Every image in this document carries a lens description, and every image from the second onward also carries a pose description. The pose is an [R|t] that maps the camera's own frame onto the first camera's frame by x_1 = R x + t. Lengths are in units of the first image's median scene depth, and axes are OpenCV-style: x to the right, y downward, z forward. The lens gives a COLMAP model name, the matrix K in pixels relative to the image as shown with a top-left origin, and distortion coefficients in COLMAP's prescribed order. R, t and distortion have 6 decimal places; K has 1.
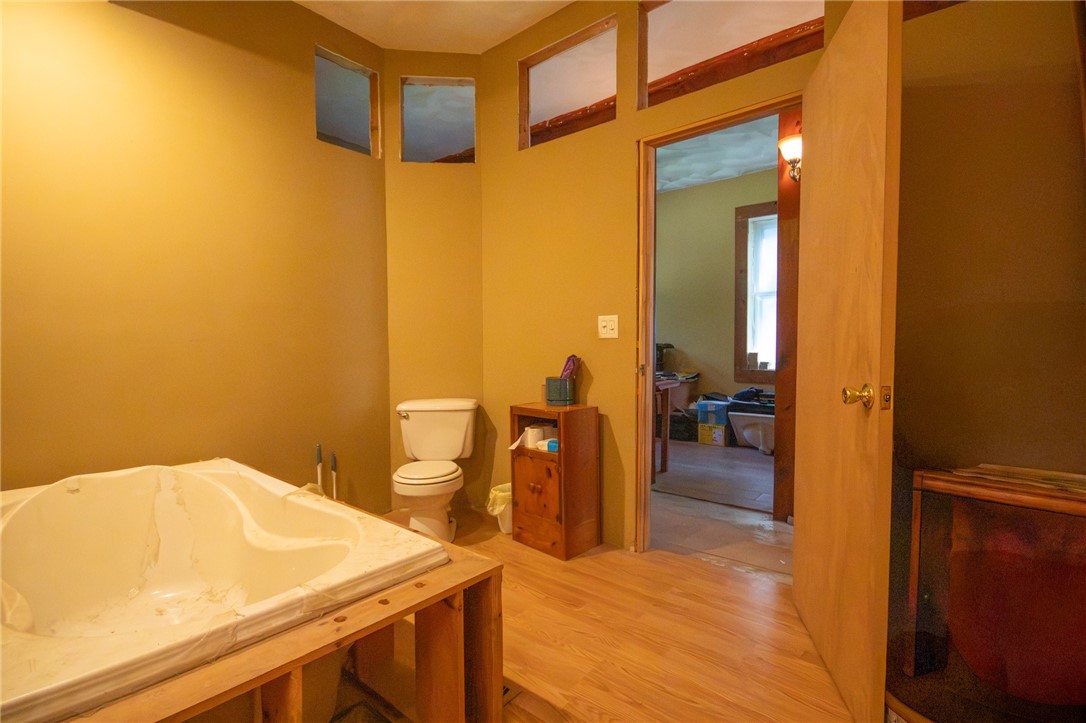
lens RADIAL K [[499.0, 0, 545.7], [0, 499.0, 362.3], [0, 0, 1]] dist [-0.016191, -0.001558]
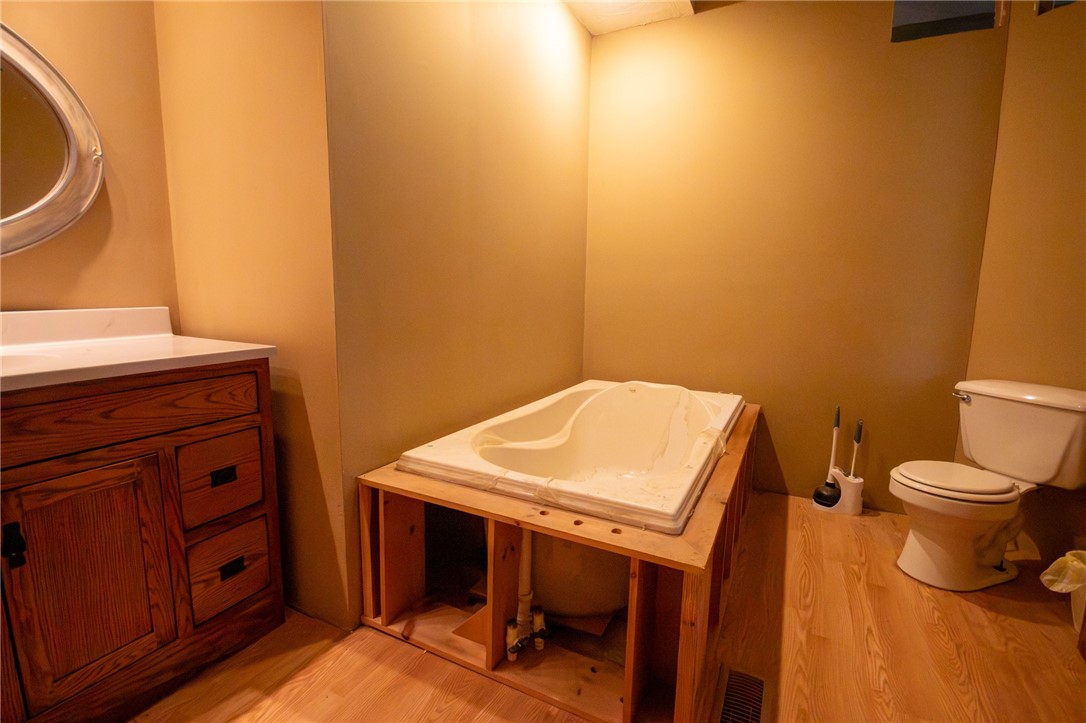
lens RADIAL K [[499.0, 0, 541.5], [0, 499.0, 364.3], [0, 0, 1]] dist [-0.016191, -0.001558]
pose [[0.222667, 0.150576, -0.963196, 0.441735], [-0.054213, 0.988384, 0.141981, -0.013789], [0.973386, 0.020603, 0.228243, 0.430505]]
